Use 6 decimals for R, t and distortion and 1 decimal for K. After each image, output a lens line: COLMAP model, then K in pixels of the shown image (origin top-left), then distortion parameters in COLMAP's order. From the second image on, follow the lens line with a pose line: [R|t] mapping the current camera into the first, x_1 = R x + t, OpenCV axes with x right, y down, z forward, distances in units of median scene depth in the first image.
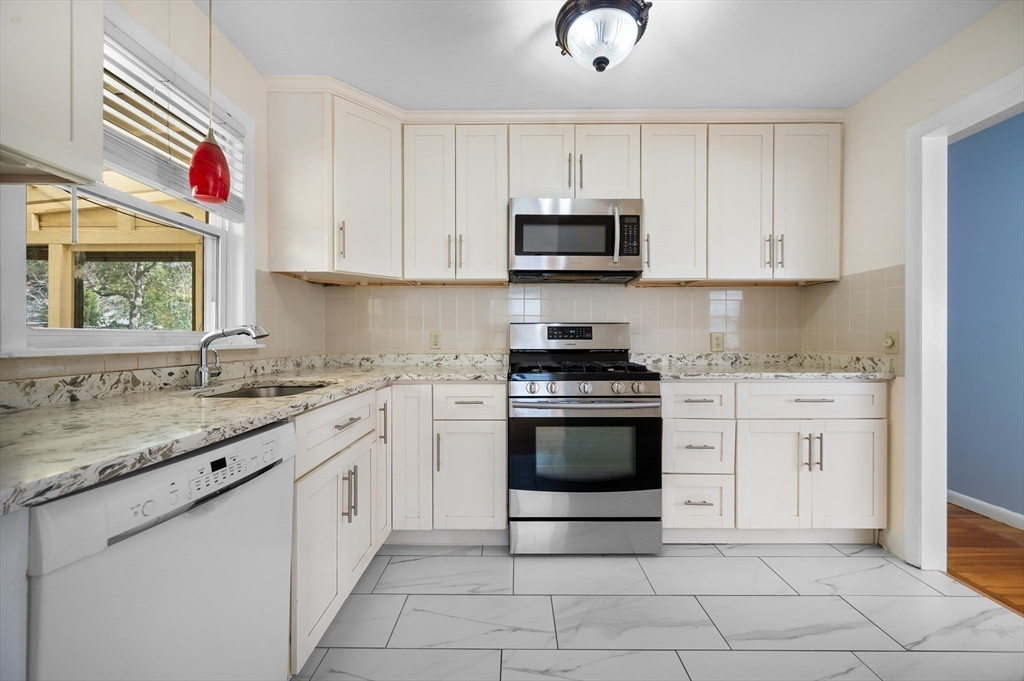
lens RADIAL K [[409.2, 0, 514.9], [0, 409.2, 336.1], [0, 0, 1]] dist [-0.002448, -0.000405]
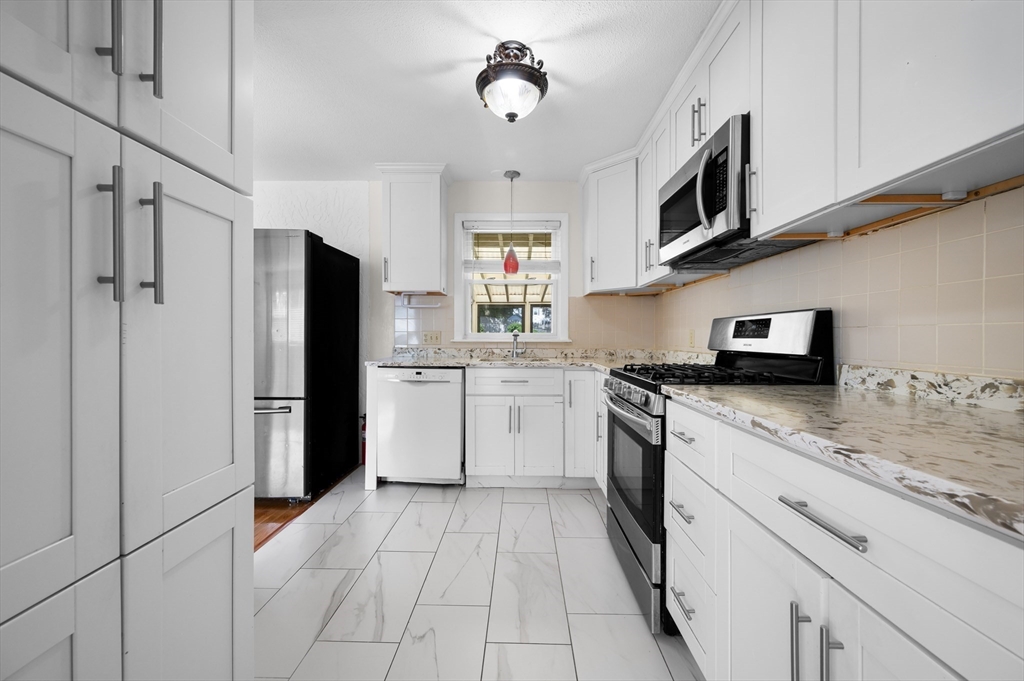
lens RADIAL K [[409.2, 0, 514.9], [0, 409.2, 336.1], [0, 0, 1]] dist [-0.002448, -0.000405]
pose [[-0.014852, -0.002532, -0.999887, 0.859972], [0.001008, 0.999996, -0.002547, 0.005992], [0.999889, -0.001046, -0.014849, 0.605727]]
